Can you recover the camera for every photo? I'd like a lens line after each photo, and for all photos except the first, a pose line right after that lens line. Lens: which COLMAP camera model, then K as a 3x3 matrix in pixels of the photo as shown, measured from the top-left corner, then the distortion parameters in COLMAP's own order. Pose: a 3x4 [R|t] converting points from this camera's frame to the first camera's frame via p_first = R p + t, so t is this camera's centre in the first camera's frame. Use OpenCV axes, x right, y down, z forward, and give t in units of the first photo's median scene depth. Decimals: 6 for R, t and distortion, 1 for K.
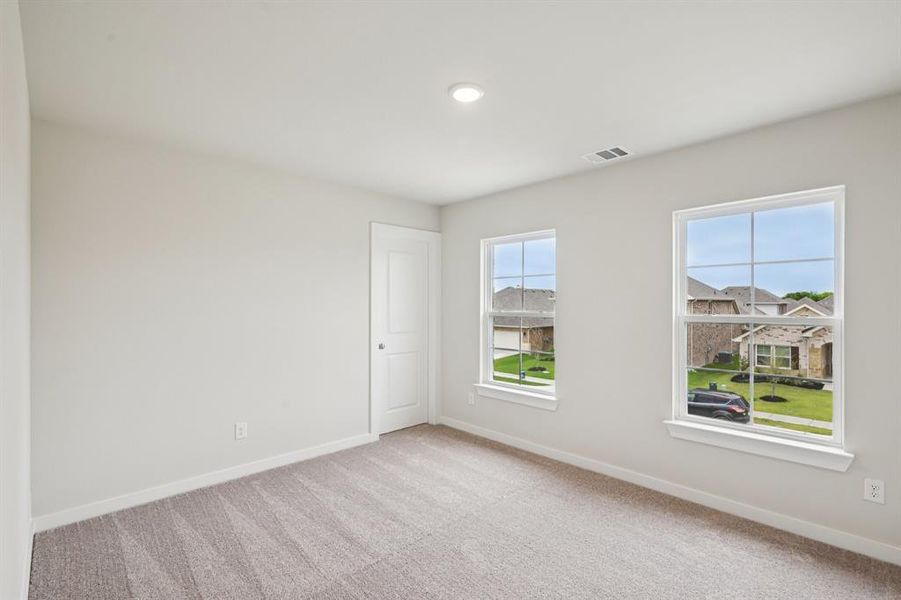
lens RADIAL K [[481.6, 0, 444.0], [0, 481.6, 306.7], [0, 0, 1]] dist [-0.003748, -0.001861]
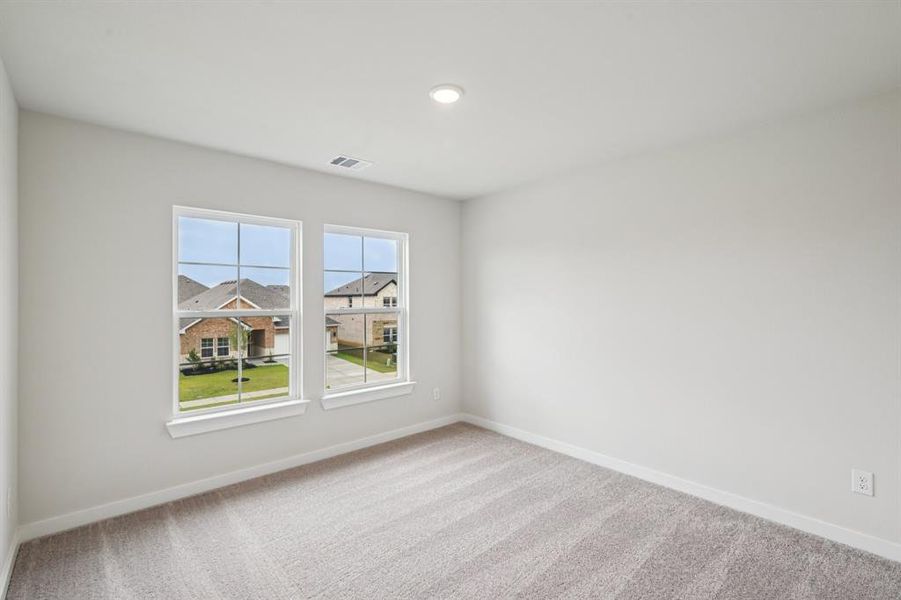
lens RADIAL K [[430.1, 0, 446.3], [0, 430.1, 301.3], [0, 0, 1]] dist [0.004390, 0.000453]
pose [[-0.047461, -0.007409, 0.998846, -0.512623], [0.009502, 0.999924, 0.007869, -0.006776], [-0.998828, 0.009865, -0.047386, 0.616433]]
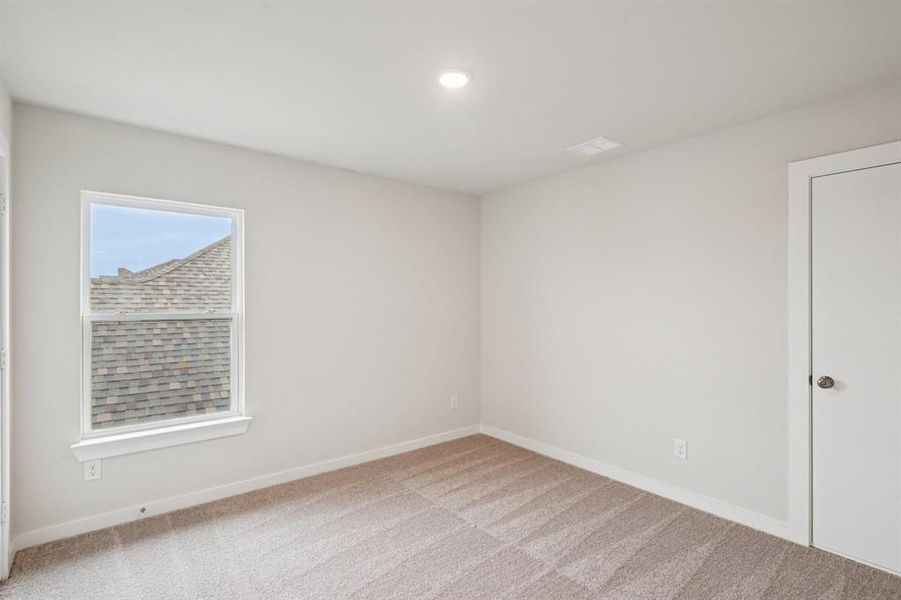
lens RADIAL K [[455.6, 0, 449.1], [0, 455.6, 301.0], [0, 0, 1]] dist [0.001772, 0.000596]
pose [[-0.006243, -0.000925, 0.999980, -0.387182], [0.003196, 0.999994, 0.000945, -0.005650], [-0.999975, 0.003202, -0.006240, 0.465752]]
